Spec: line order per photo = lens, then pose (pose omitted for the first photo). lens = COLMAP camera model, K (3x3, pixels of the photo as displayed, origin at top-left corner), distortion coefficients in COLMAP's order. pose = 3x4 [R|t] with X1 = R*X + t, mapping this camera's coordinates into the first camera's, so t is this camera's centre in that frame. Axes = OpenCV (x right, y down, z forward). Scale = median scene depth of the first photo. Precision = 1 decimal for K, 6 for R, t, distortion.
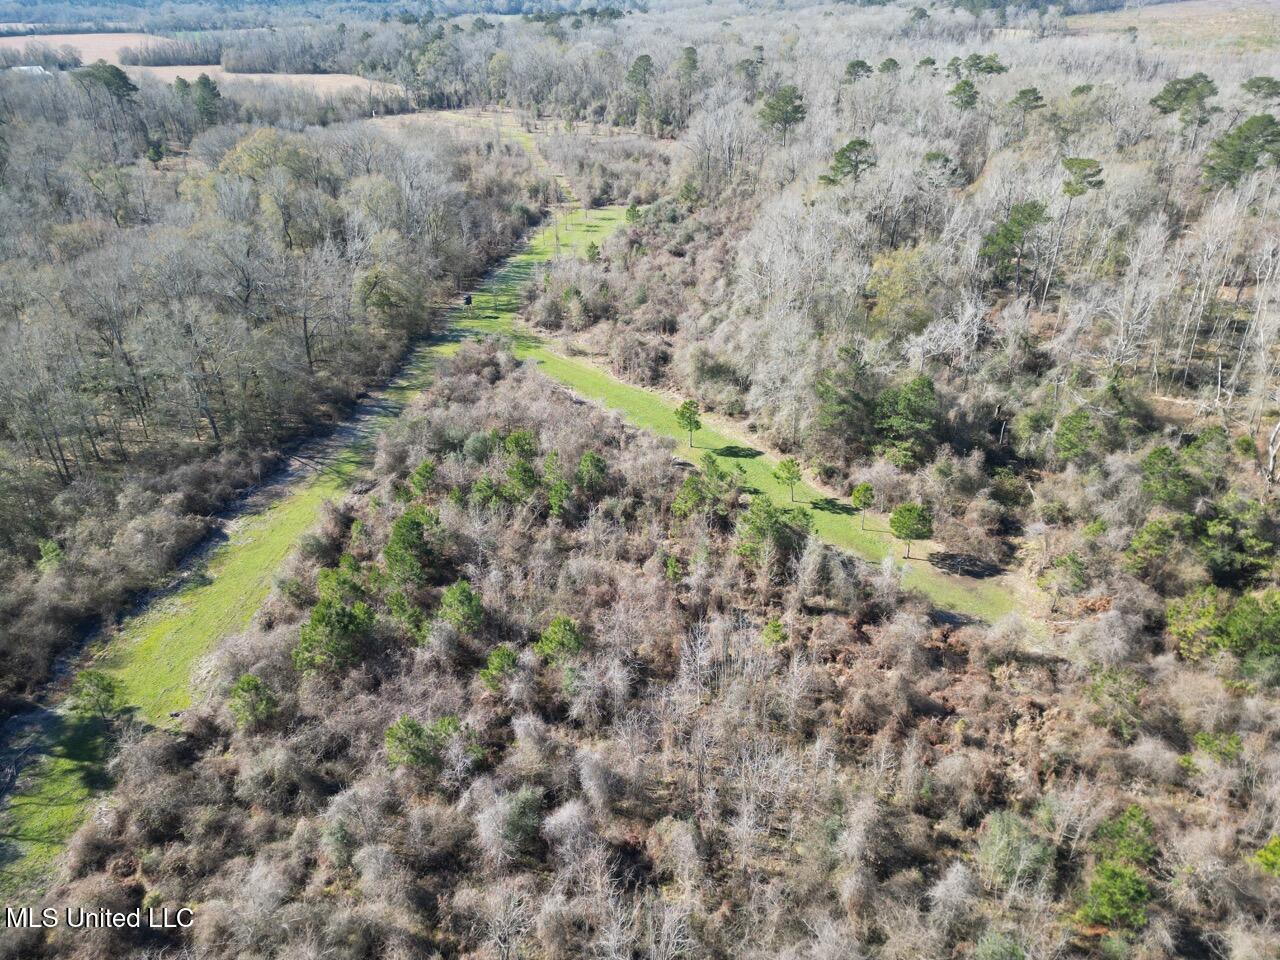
lens RADIAL K [[888.9, 0, 640.0], [0, 888.9, 480.0], [0, 0, 1]] dist [0.067653, -0.038245]
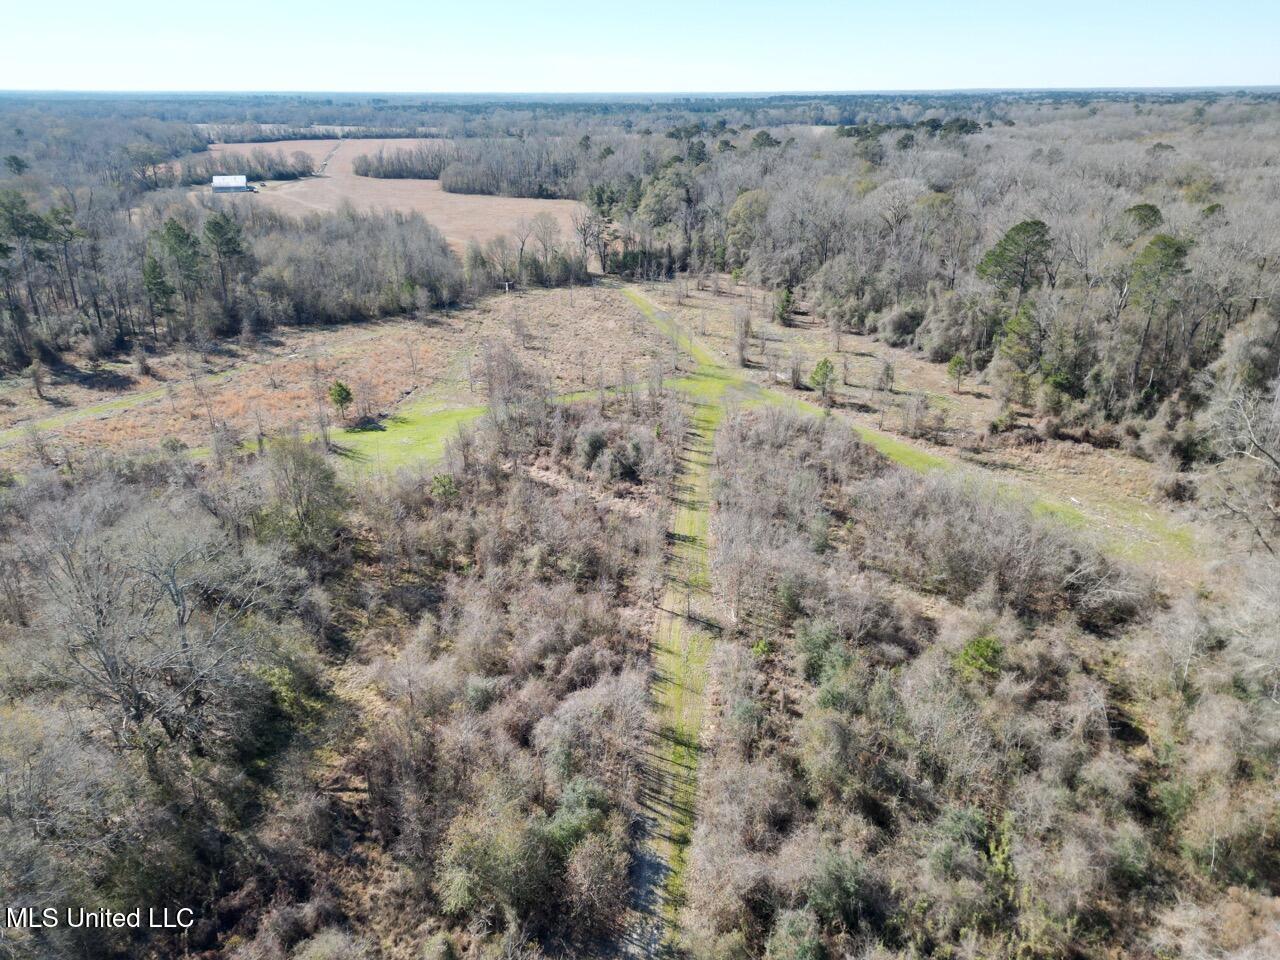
lens RADIAL K [[888.9, 0, 640.0], [0, 888.9, 480.0], [0, 0, 1]] dist [0.067653, -0.038245]
pose [[0.940192, 0.145496, -0.308011, -0.017438], [-0.175212, 0.981969, -0.070974, -0.236234], [0.292131, 0.120697, 0.948732, 0.452655]]
